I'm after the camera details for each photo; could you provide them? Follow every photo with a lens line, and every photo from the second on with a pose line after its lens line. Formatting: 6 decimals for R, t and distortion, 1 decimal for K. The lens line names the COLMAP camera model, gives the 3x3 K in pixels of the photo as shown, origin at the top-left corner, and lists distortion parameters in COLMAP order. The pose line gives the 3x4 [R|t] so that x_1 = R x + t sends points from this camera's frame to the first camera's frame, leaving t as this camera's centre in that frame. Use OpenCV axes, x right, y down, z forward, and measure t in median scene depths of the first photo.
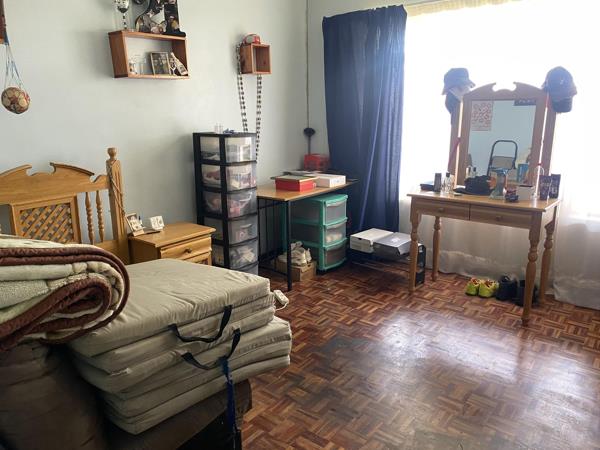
lens RADIAL K [[470.6, 0, 302.4], [0, 470.6, 229.3], [0, 0, 1]] dist [0.042280, -0.056541]
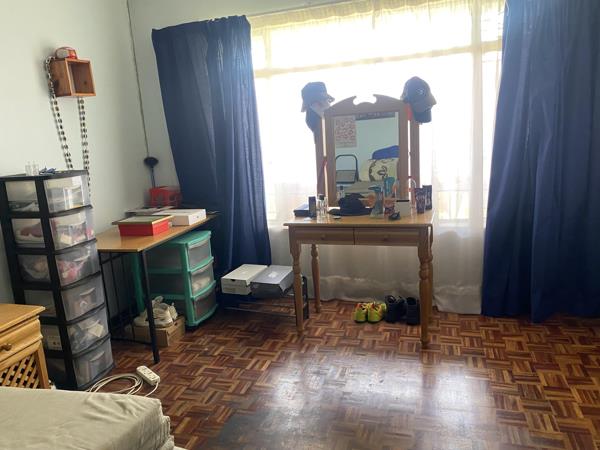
lens RADIAL K [[470.6, 0, 298.1], [0, 470.6, 219.4], [0, 0, 1]] dist [0.042280, -0.056541]
pose [[0.936053, -0.122868, 0.329709, -0.038421], [0.143530, 0.988878, -0.038974, -0.042343], [-0.321253, 0.083805, 0.943278, 0.155616]]
